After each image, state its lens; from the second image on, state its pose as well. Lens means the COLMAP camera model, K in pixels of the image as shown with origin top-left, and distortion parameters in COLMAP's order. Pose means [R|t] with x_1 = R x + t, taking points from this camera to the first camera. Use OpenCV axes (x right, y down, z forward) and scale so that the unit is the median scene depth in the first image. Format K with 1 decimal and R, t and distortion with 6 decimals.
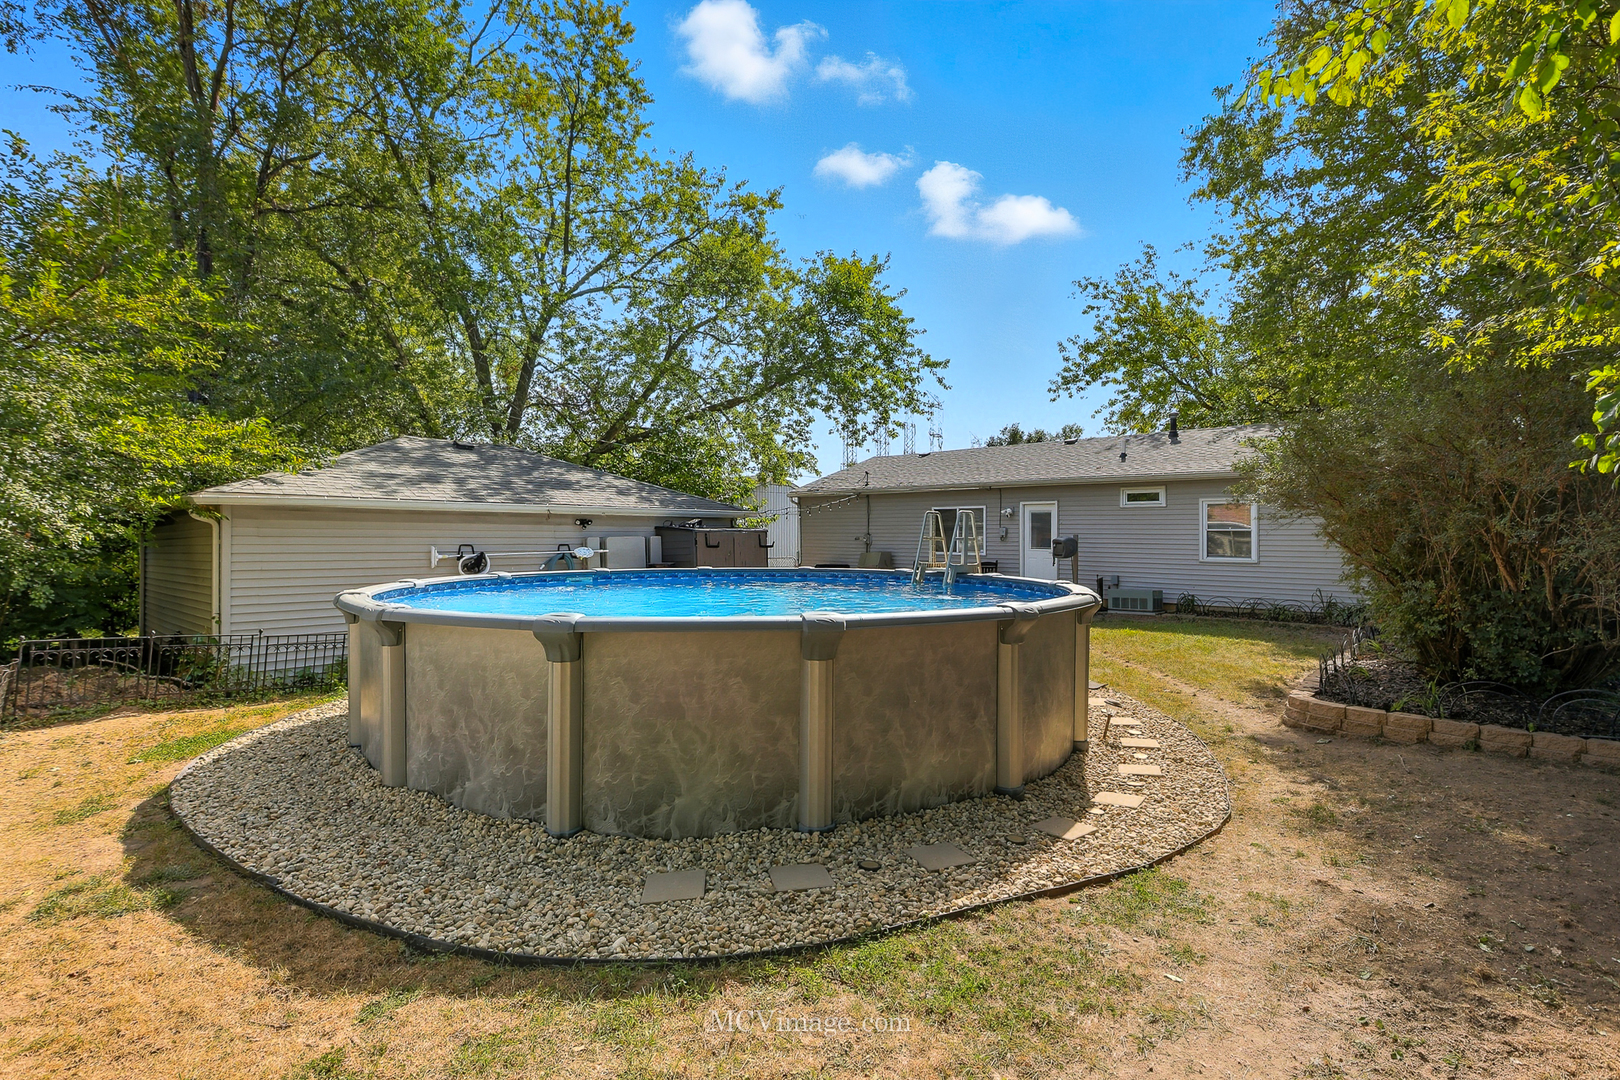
lens RADIAL K [[715.6, 0, 816.1], [0, 715.6, 553.5], [0, 0, 1]] dist [0.000513, 0.000354]
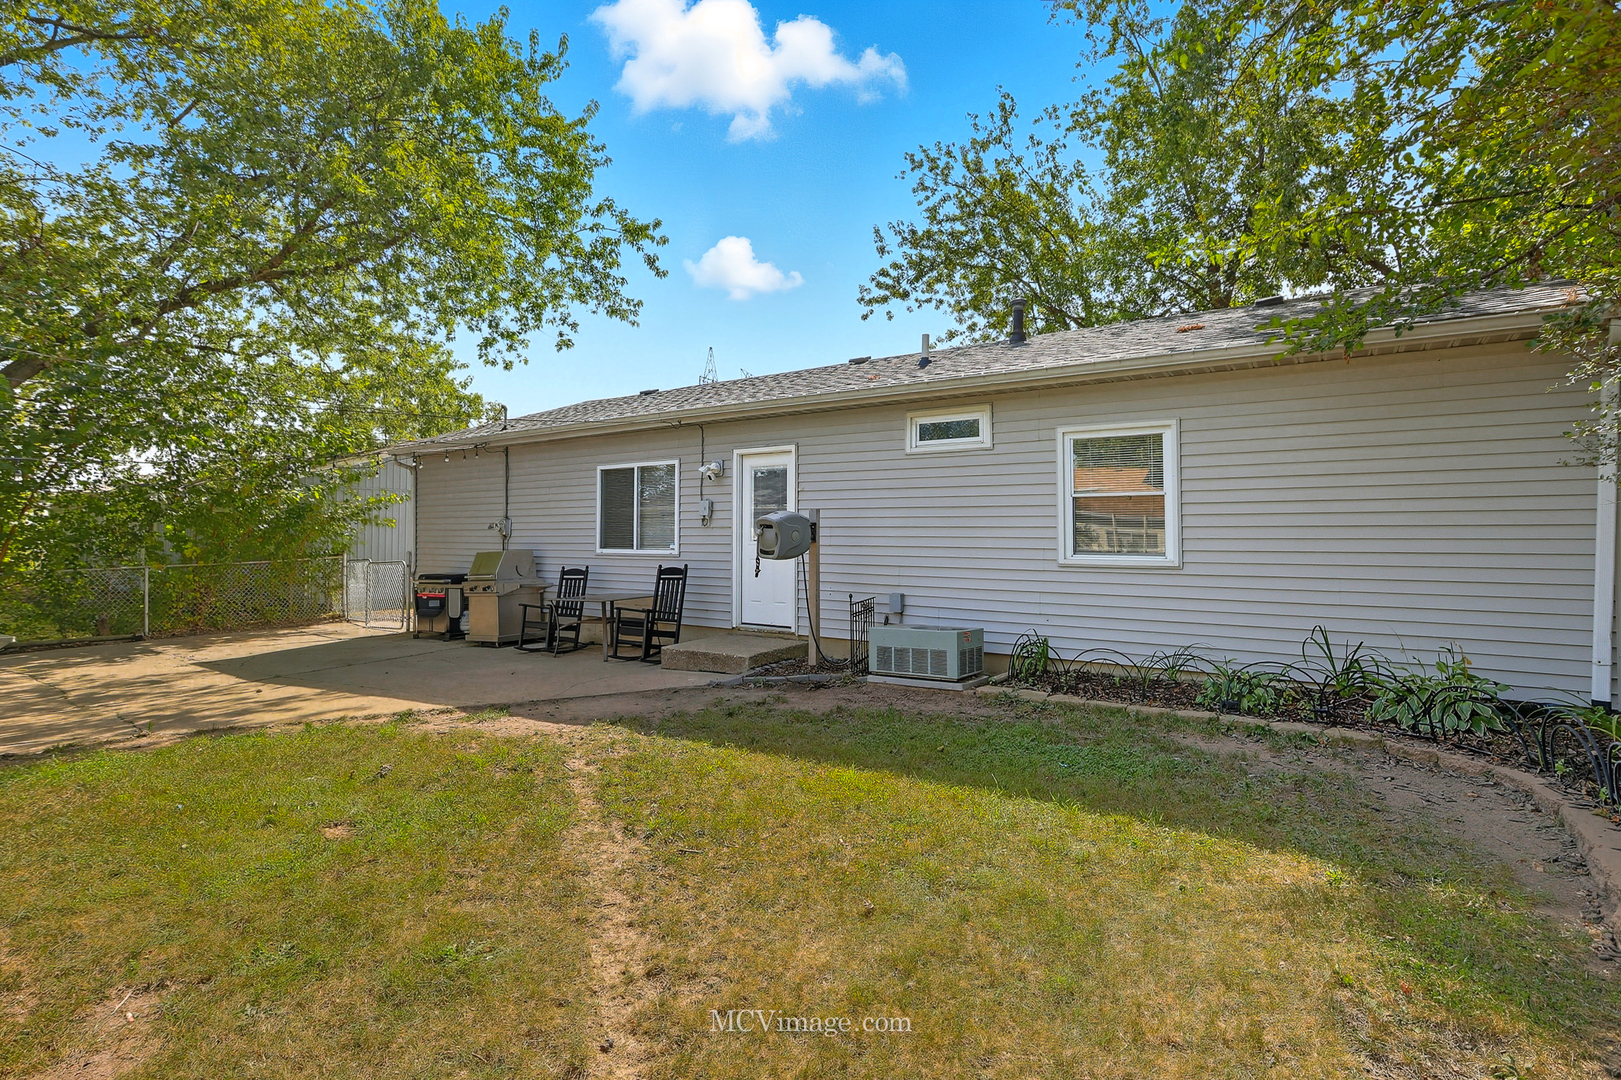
lens RADIAL K [[726.0, 0, 792.6], [0, 726.0, 541.3], [0, 0, 1]] dist [-0.002777, 0.000398]
pose [[0.994664, -0.011781, 0.102490, 0.283468], [0.012696, 0.999885, -0.008286, -0.001530], [-0.102381, 0.009543, 0.994699, 0.494555]]
